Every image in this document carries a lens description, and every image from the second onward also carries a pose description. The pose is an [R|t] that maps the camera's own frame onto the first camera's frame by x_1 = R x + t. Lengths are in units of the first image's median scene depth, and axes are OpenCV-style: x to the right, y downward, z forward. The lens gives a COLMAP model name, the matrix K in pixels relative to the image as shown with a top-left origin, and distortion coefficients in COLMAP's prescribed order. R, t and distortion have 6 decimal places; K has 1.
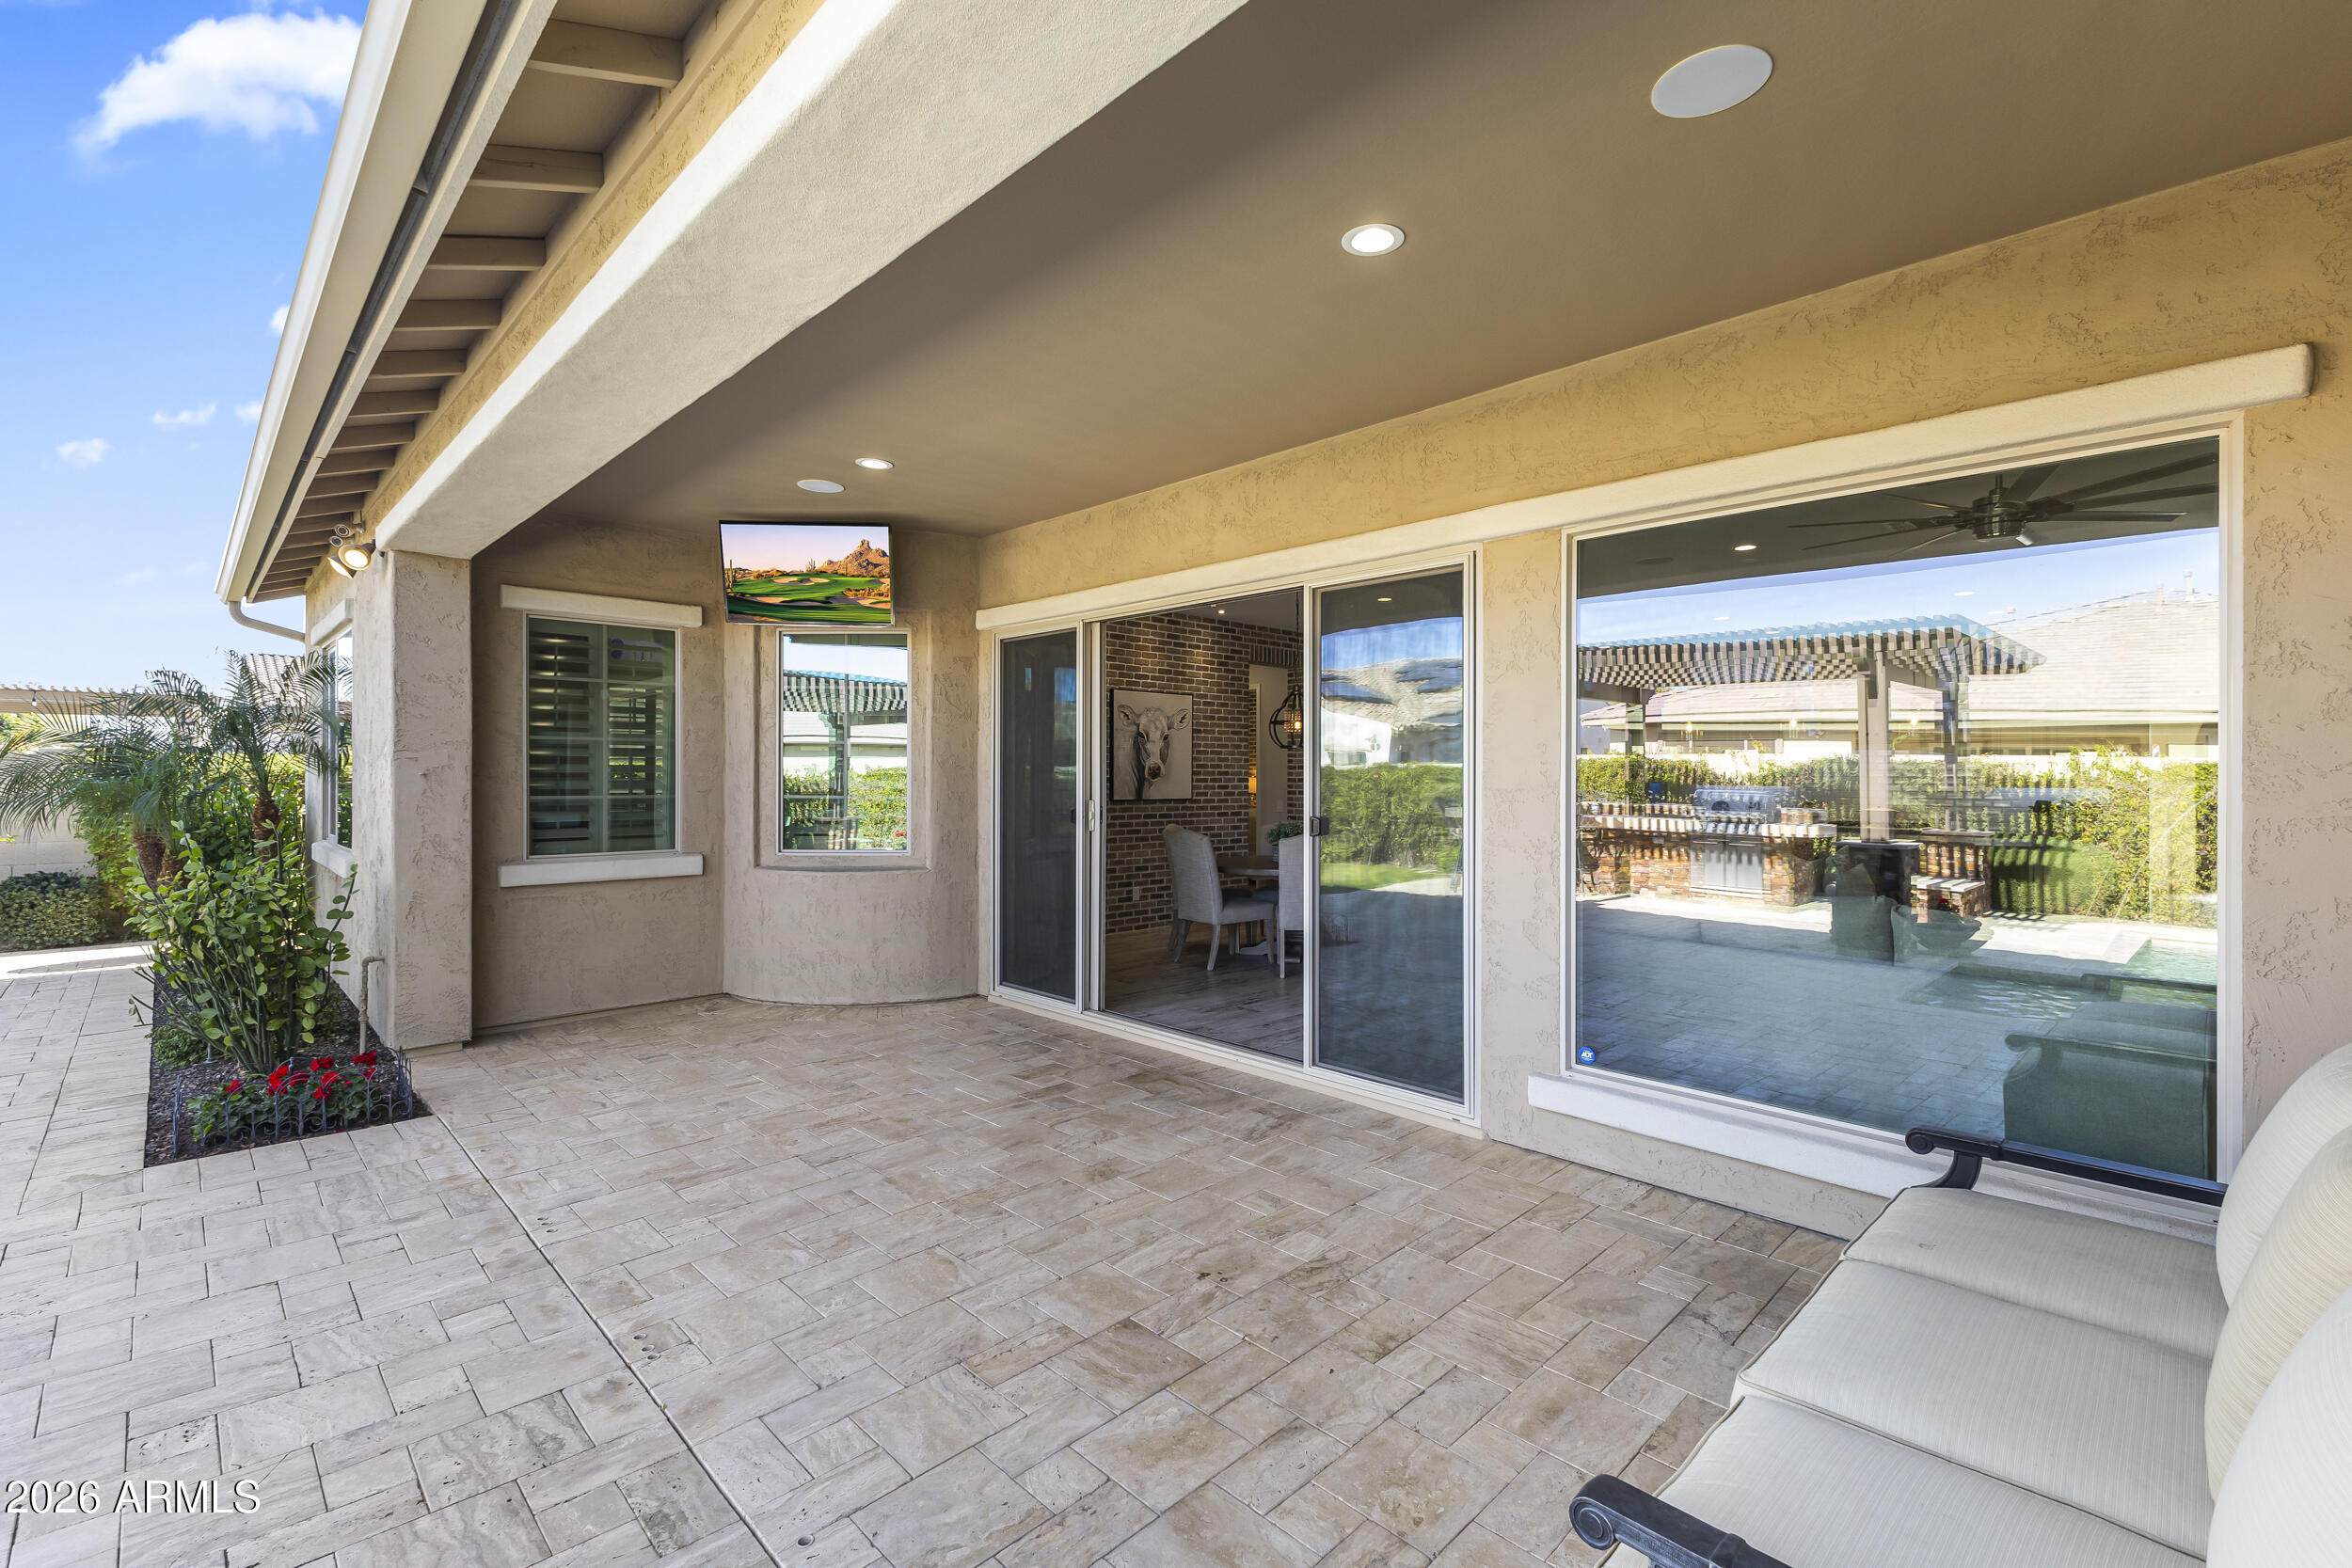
lens RADIAL K [[1035.1, 0, 1182.7], [0, 1035.1, 771.8], [0, 0, 1]] dist [0.020415, -0.004065]
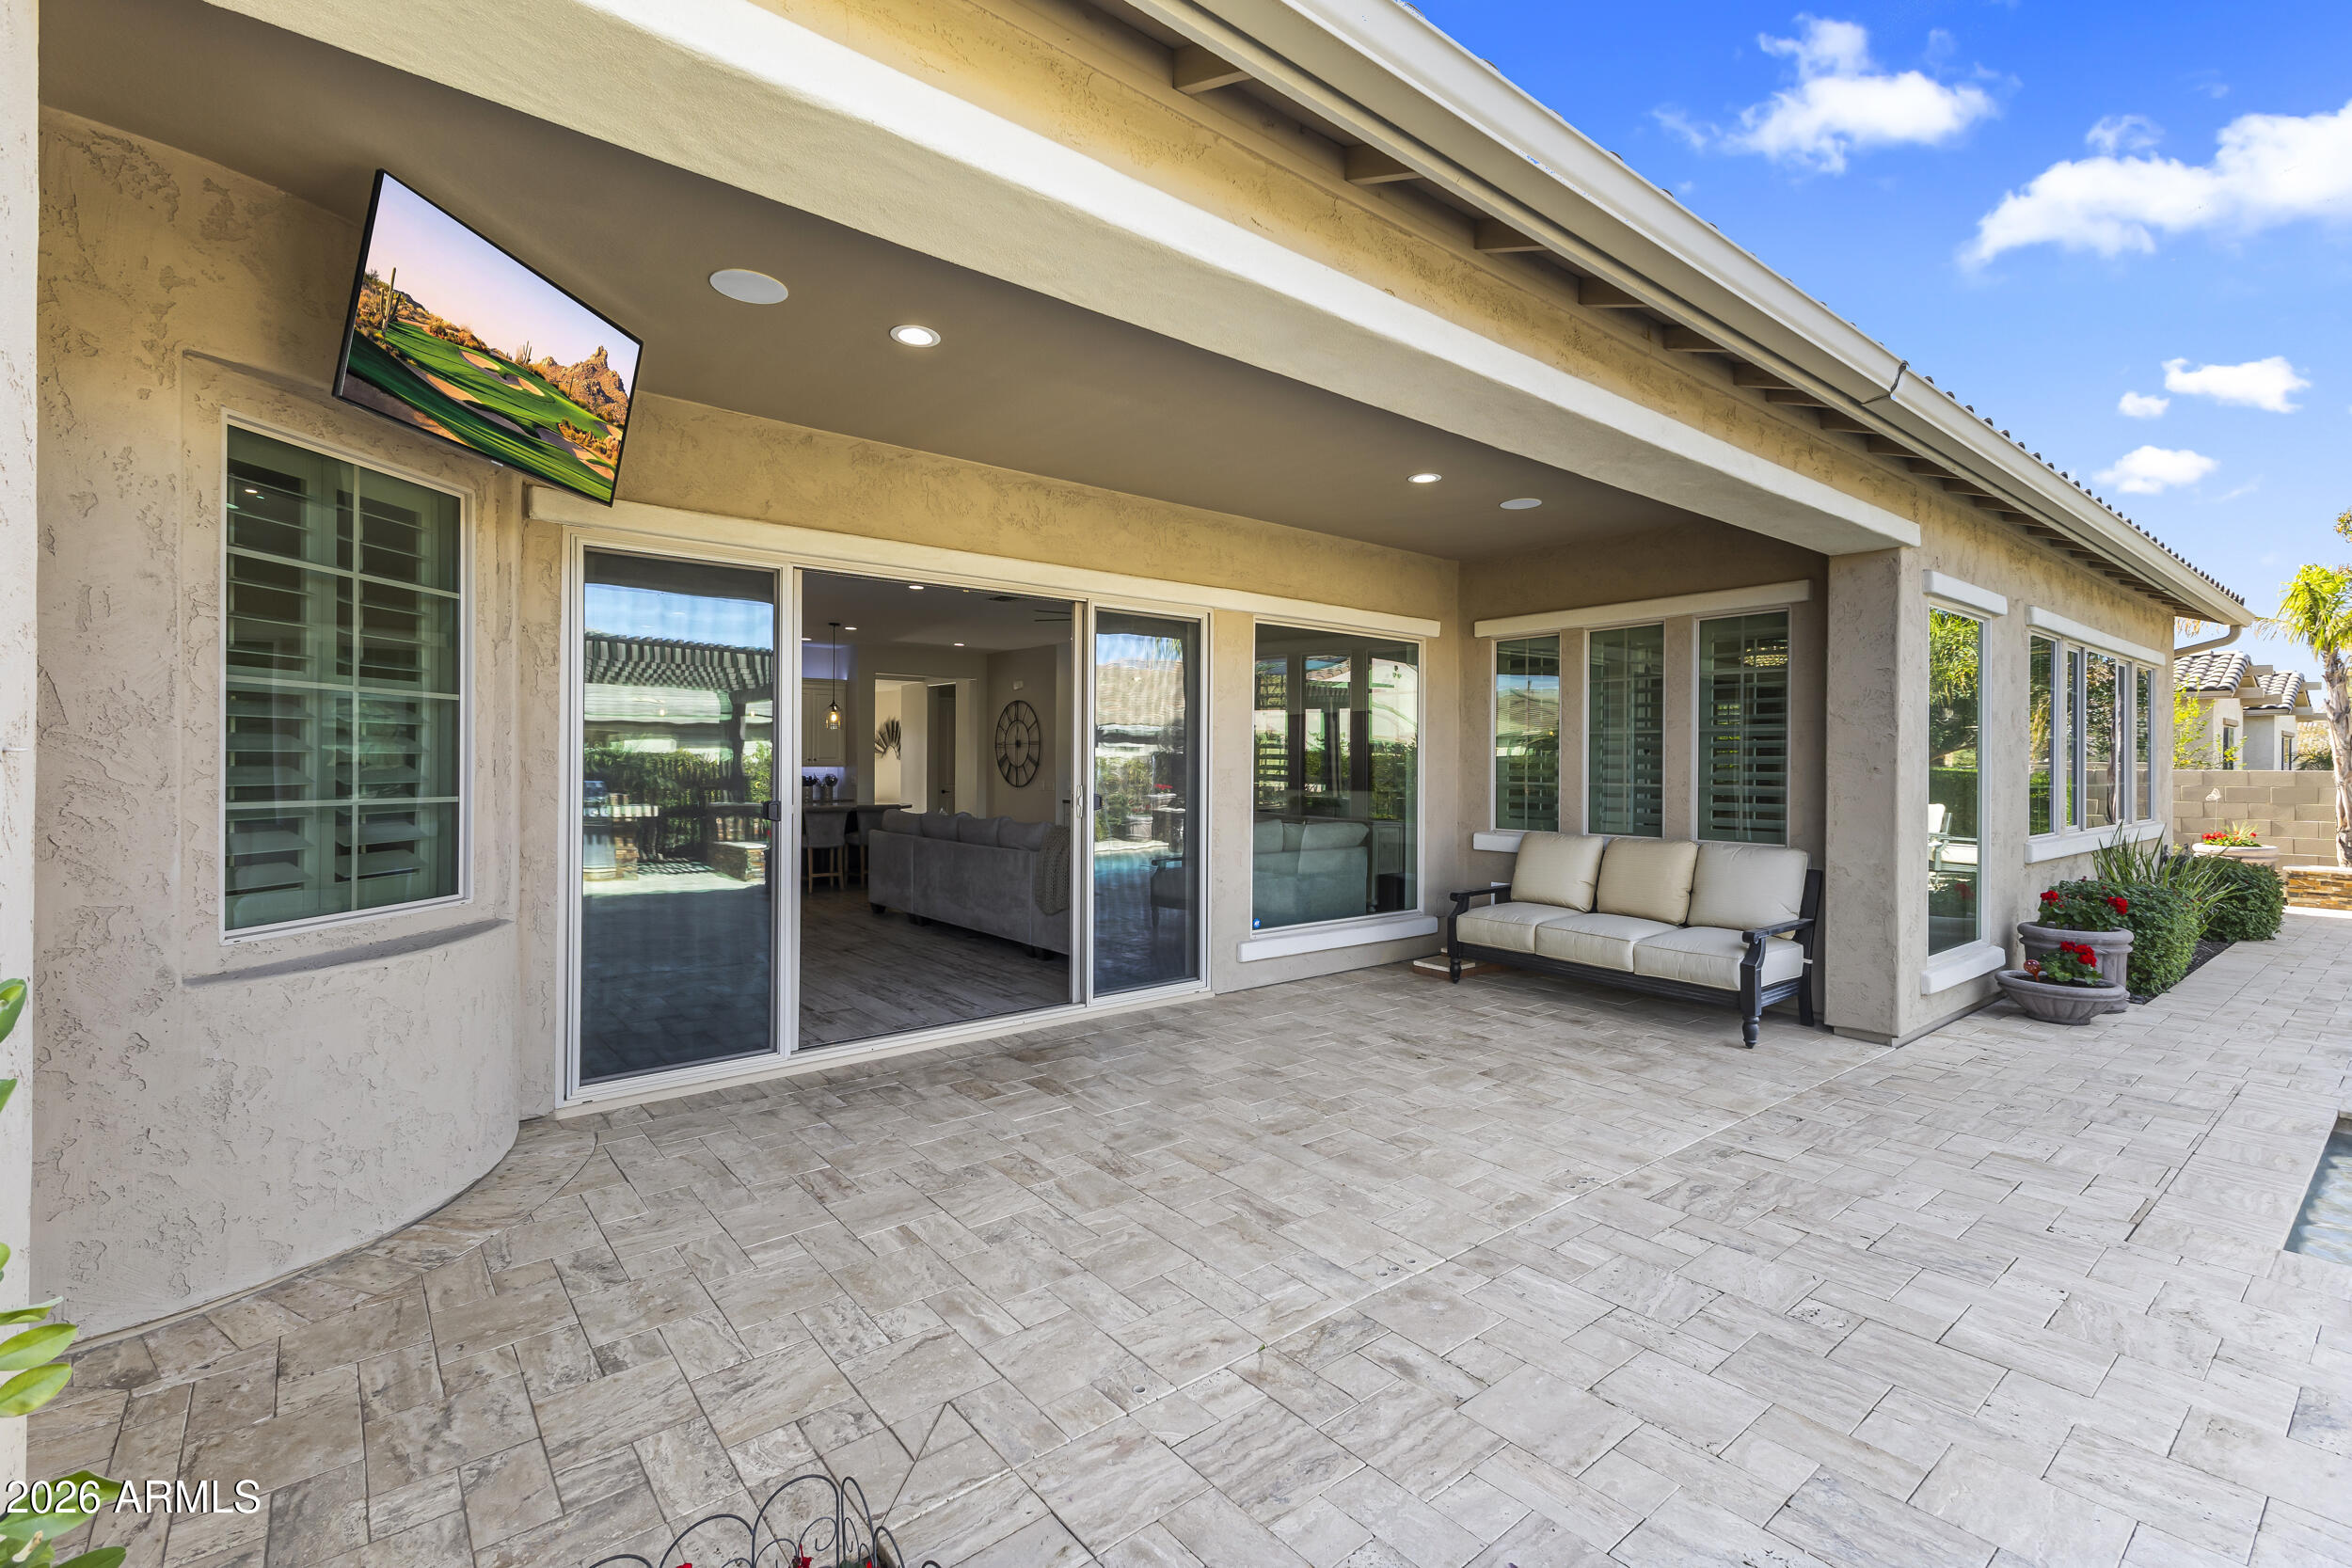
lens RADIAL K [[1035.1, 0, 1176.4], [0, 1035.1, 759.6], [0, 0, 1]] dist [0.020415, -0.004065]
pose [[0.088783, 0.001627, 0.996050, -1.238549], [-0.006529, 0.999978, -0.001051, 0.003758], [-0.996030, -0.006410, 0.088792, 0.914120]]
